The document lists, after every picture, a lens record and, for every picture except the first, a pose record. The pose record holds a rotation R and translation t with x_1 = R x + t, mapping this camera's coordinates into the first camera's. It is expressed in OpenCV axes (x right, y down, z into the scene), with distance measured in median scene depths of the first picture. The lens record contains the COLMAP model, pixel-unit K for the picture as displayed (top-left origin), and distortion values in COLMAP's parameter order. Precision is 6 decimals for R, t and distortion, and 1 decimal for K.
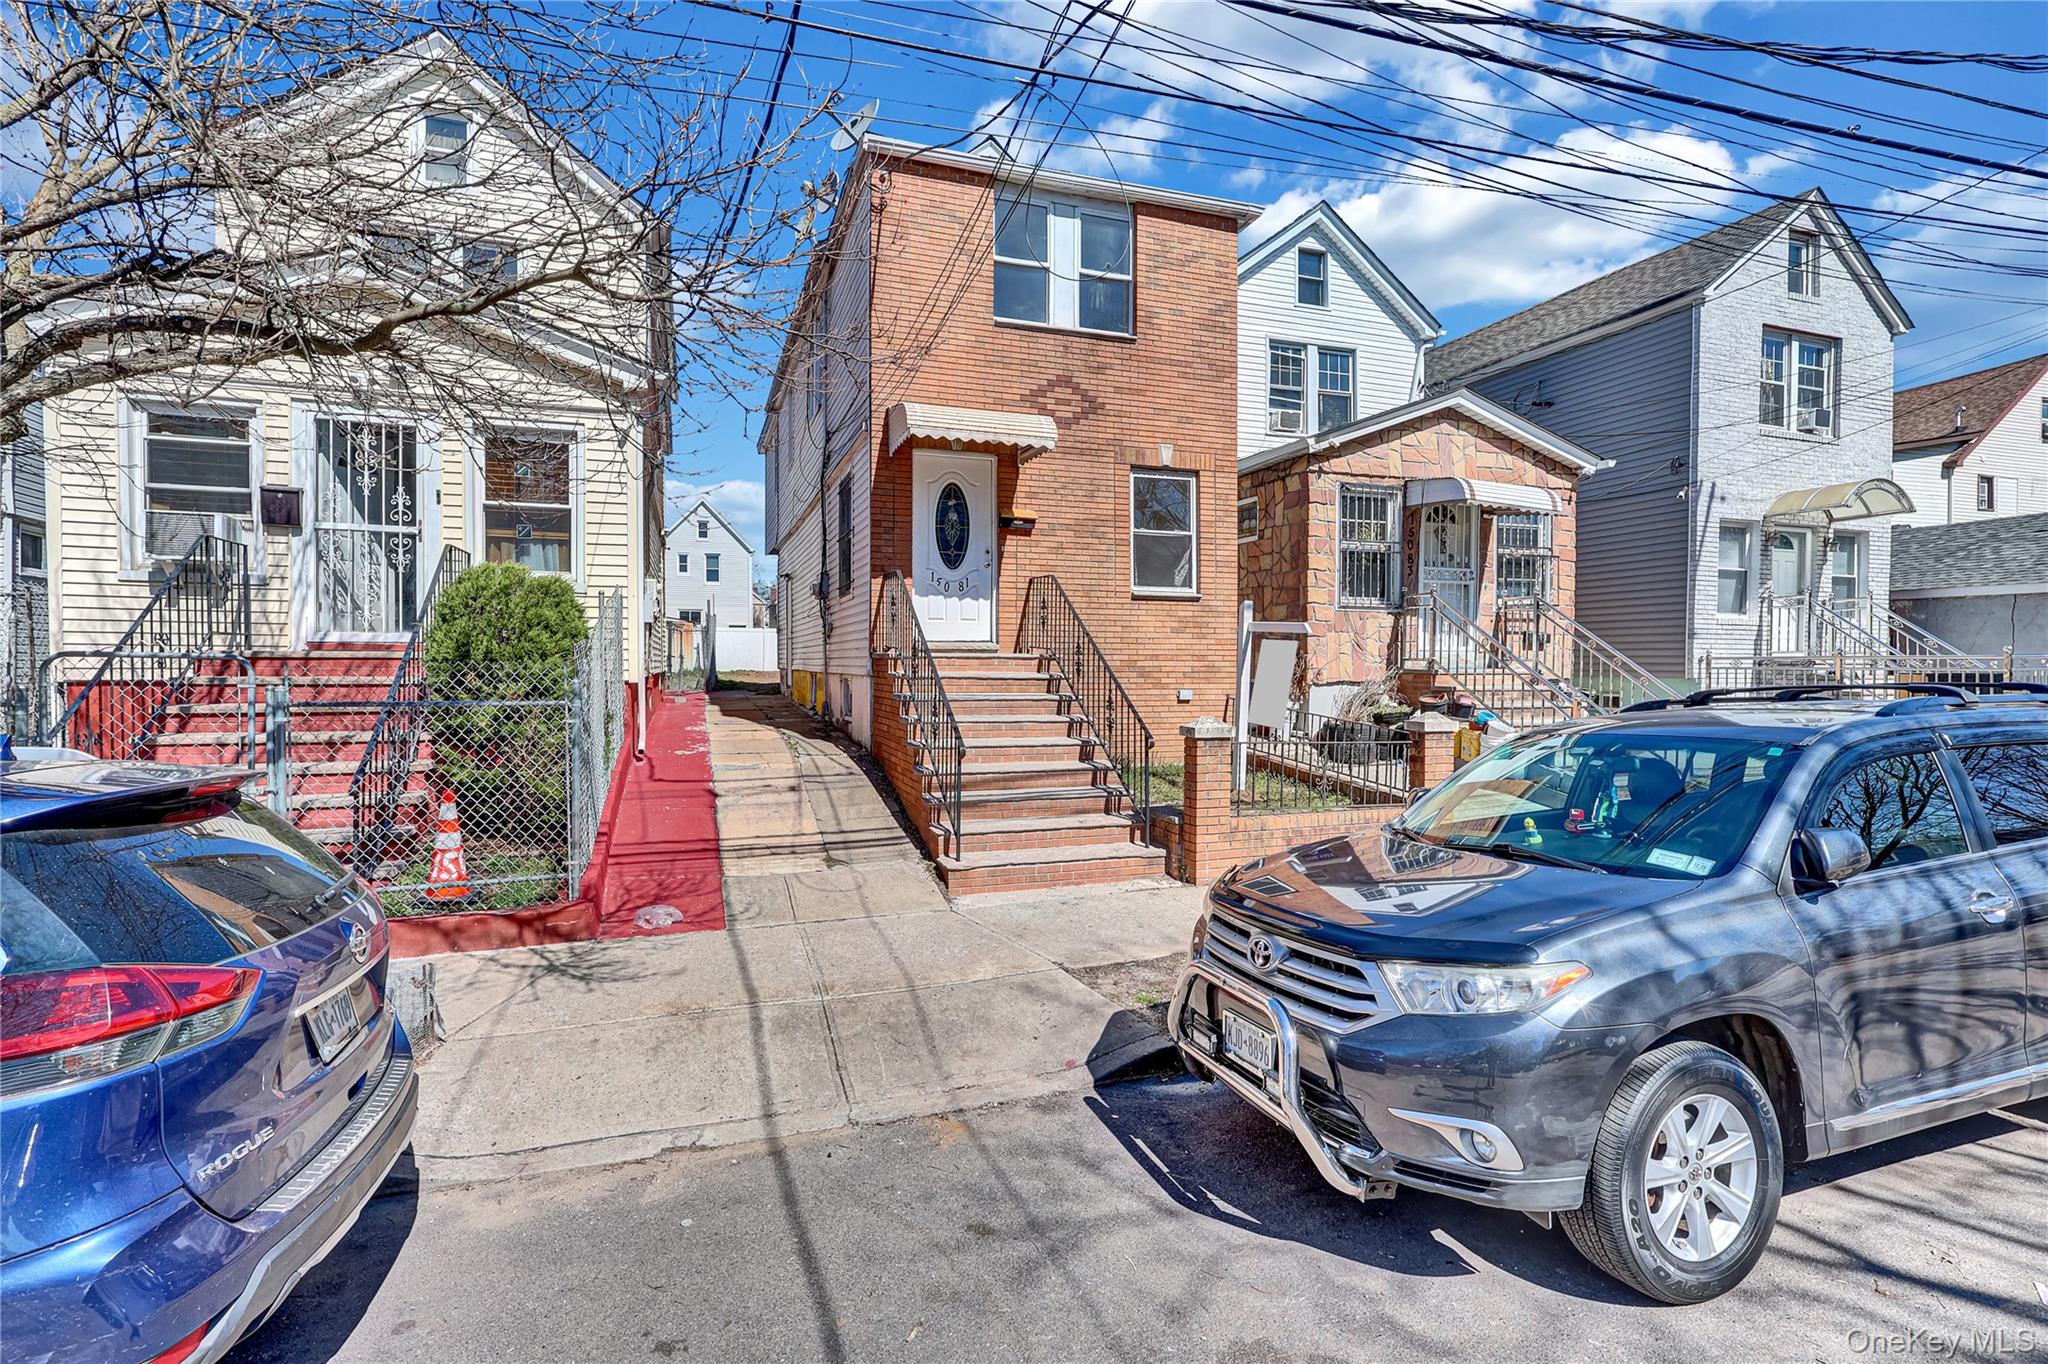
lens RADIAL K [[954.8, 0, 1015.1], [0, 954.8, 671.9], [0, 0, 1]] dist [-0.000768, 0.000152]
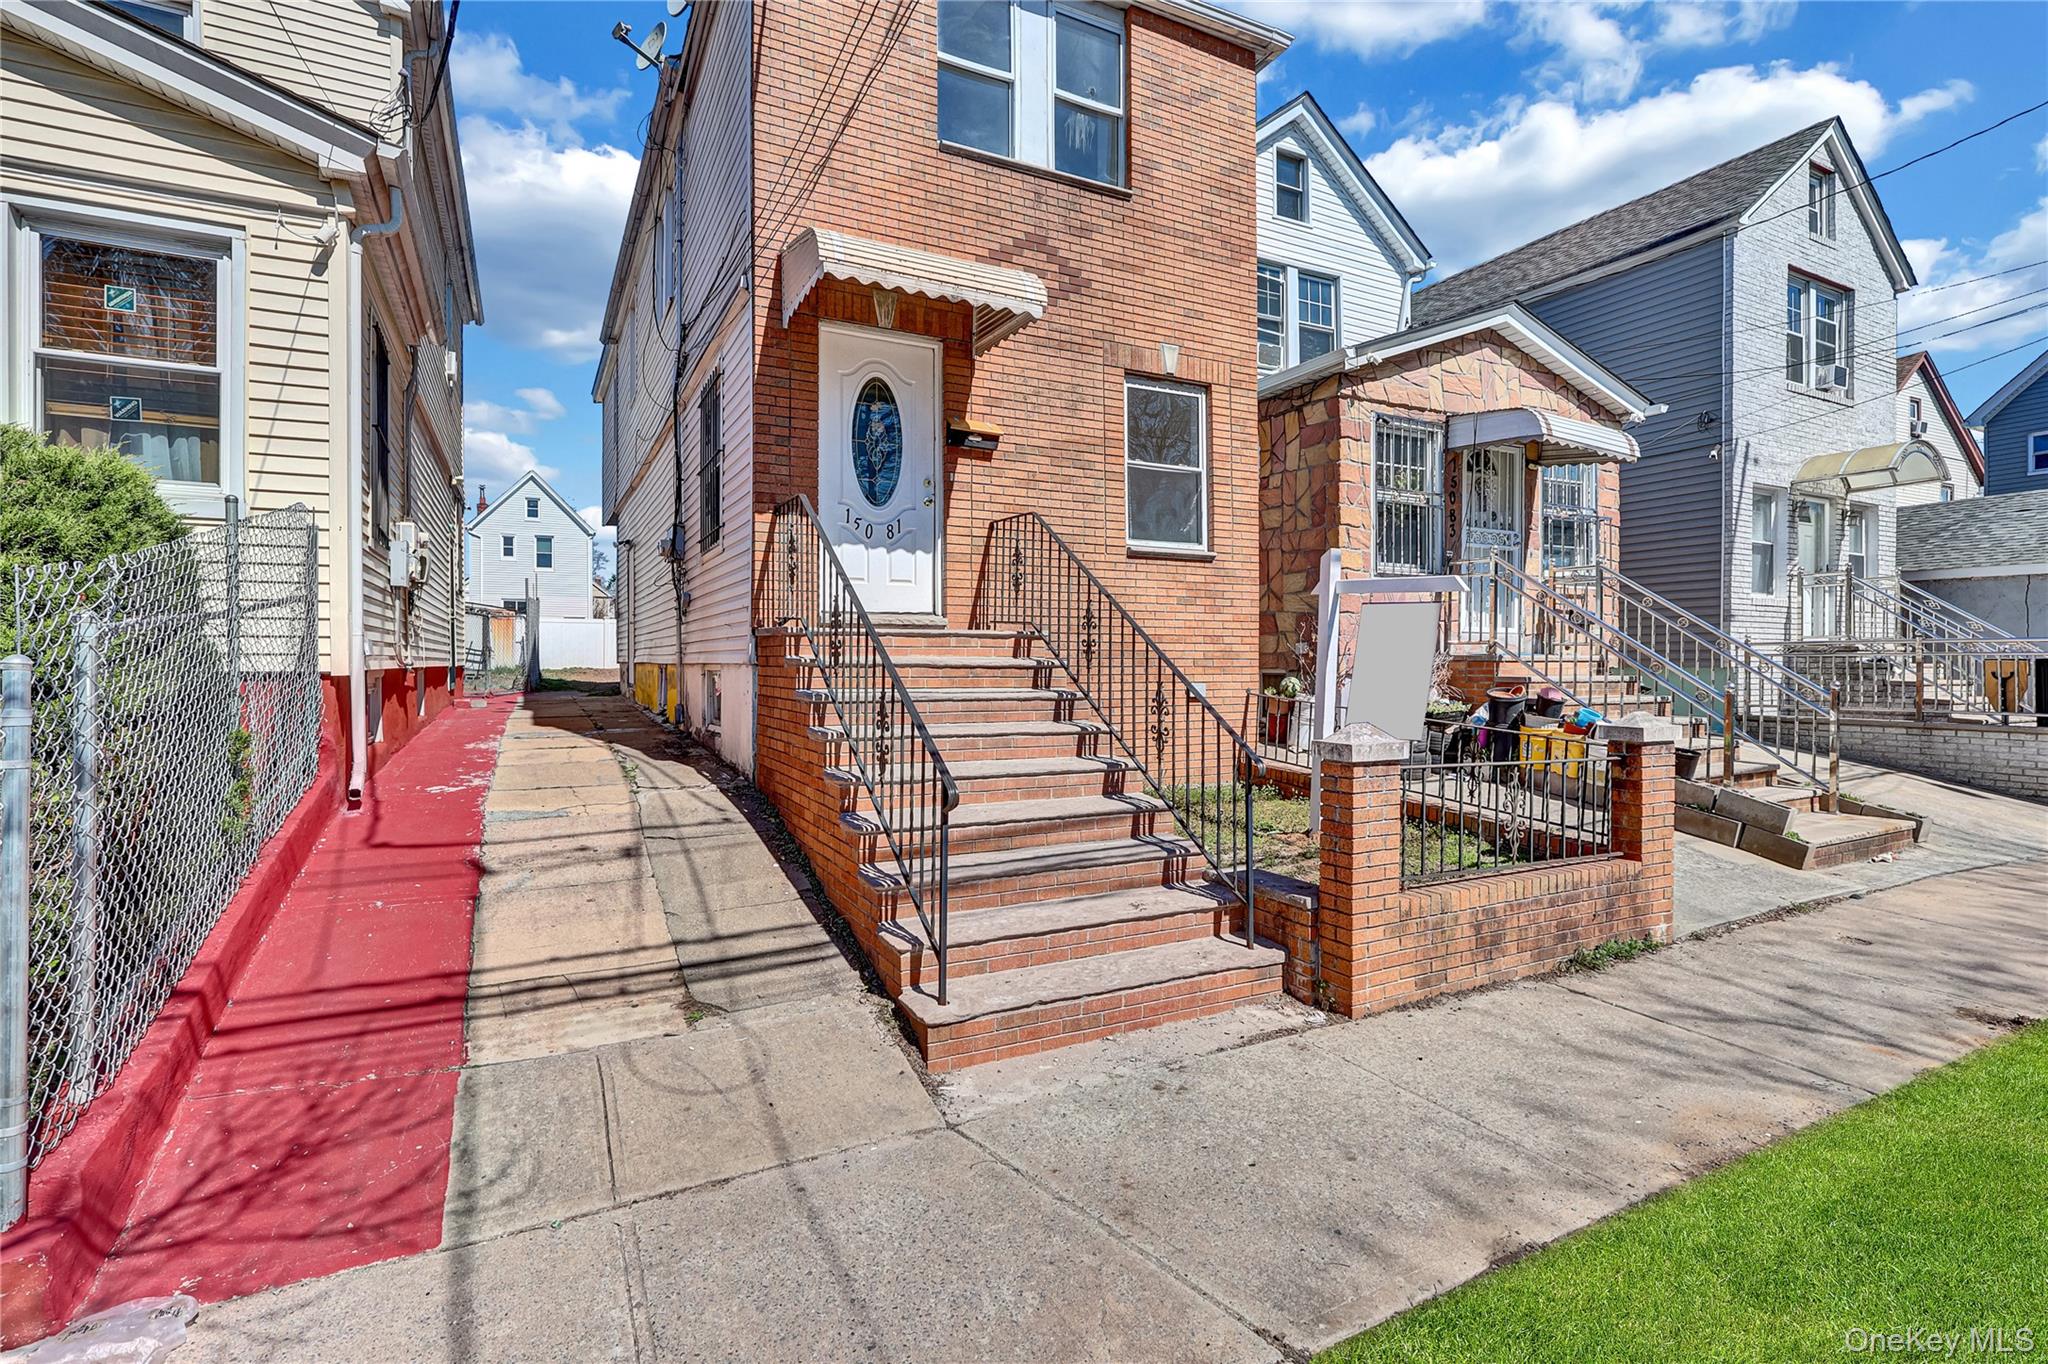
lens RADIAL K [[957.4, 0, 1018.7], [0, 957.4, 660.2], [0, 0, 1]] dist [-0.010046, 0.006724]
pose [[0.989343, -0.003304, 0.145567, -0.060644], [0.004966, 0.999927, -0.011057, 0.008304], [-0.145520, 0.011662, 0.989287, 0.296640]]
